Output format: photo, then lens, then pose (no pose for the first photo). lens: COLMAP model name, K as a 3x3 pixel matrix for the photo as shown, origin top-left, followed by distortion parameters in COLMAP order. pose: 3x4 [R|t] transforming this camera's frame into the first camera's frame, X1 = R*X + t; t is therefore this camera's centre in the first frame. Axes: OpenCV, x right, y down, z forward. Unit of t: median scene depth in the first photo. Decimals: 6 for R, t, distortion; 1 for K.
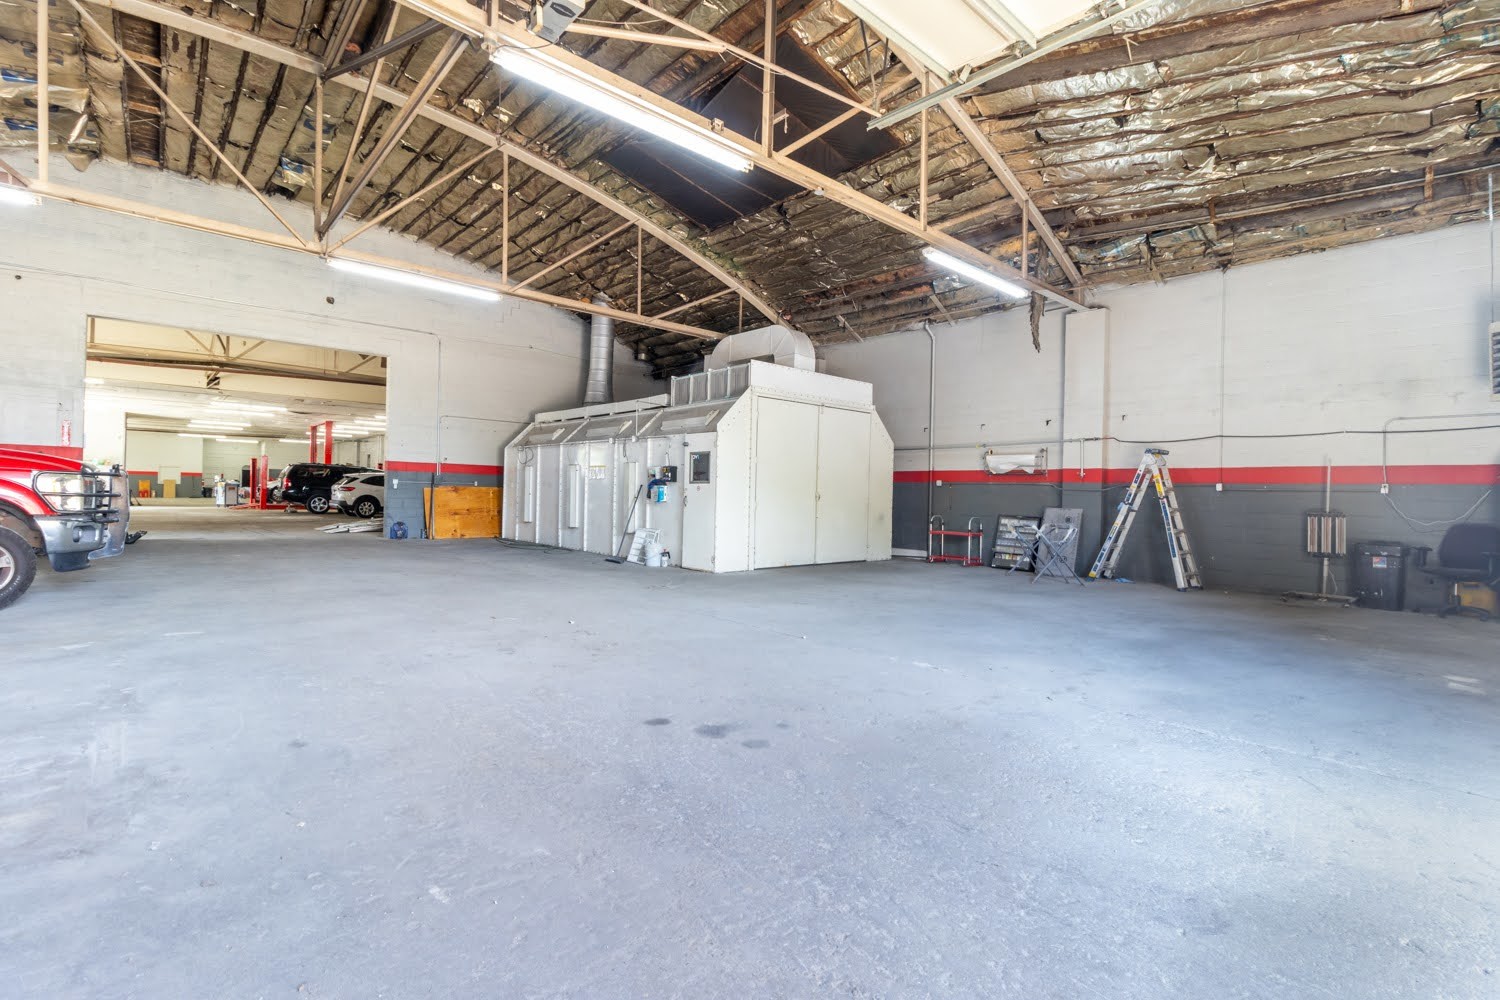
lens RADIAL K [[688.2, 0, 751.9], [0, 688.2, 495.4], [0, 0, 1]] dist [-0.002283, 0.000110]
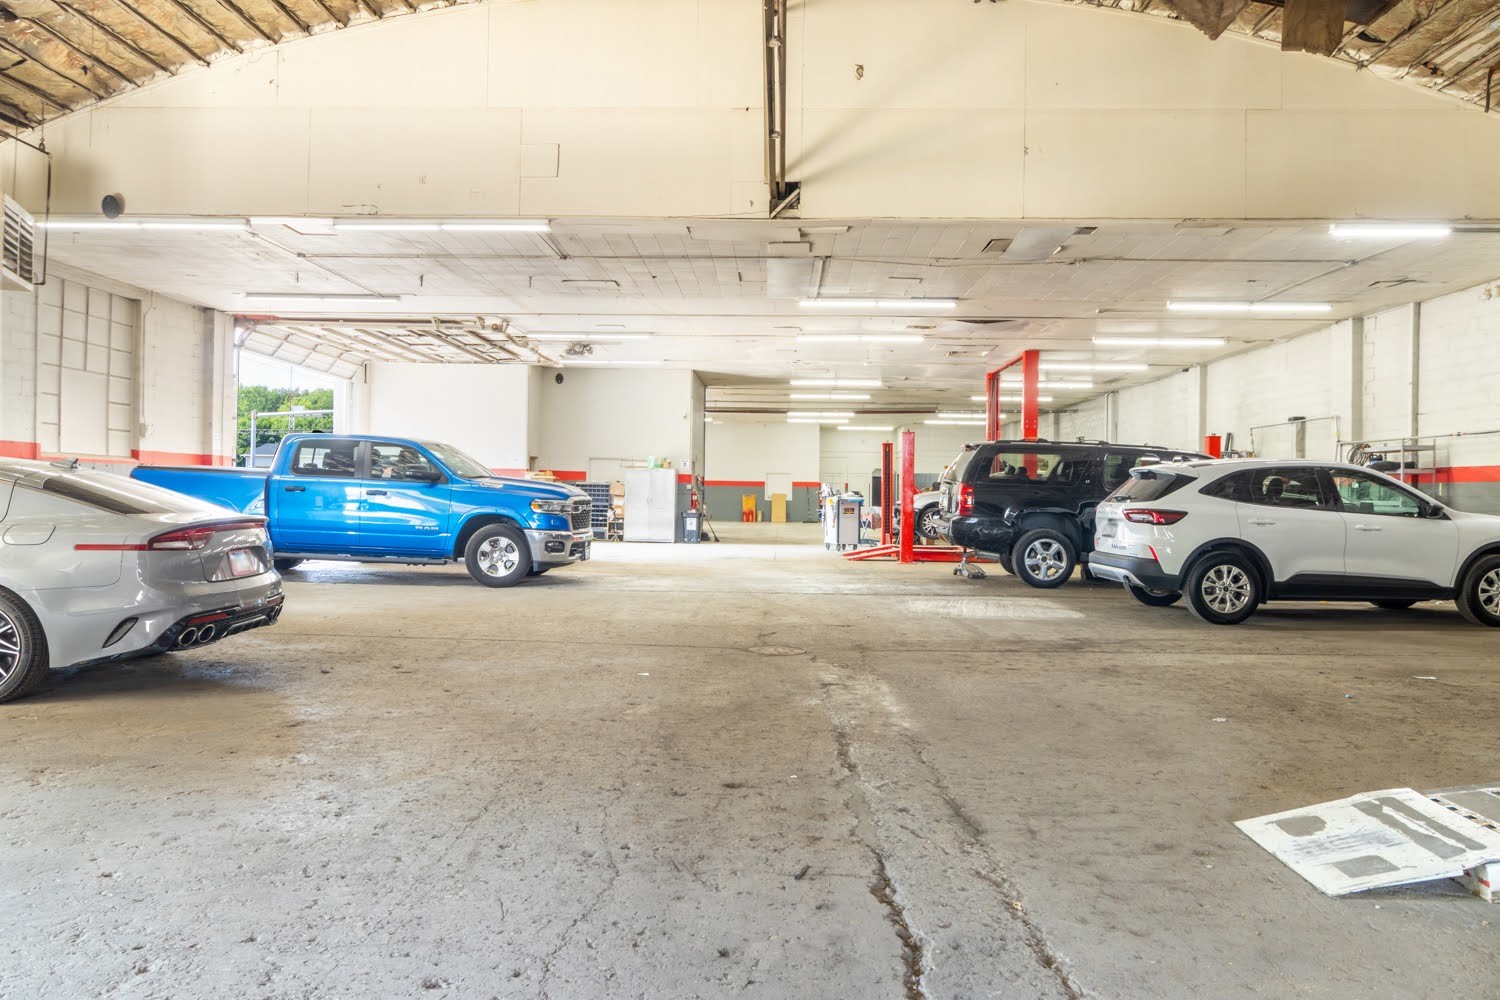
lens RADIAL K [[1036.7, 0, 749.8], [0, 1036.7, 495.2], [0, 0, 1]] dist [-0.000543, 0.000010]
pose [[0.724852, -0.011395, -0.688810, -0.292109], [-0.000460, 0.999855, -0.017024, -0.007489], [0.688904, 0.012656, 0.724742, 0.404592]]
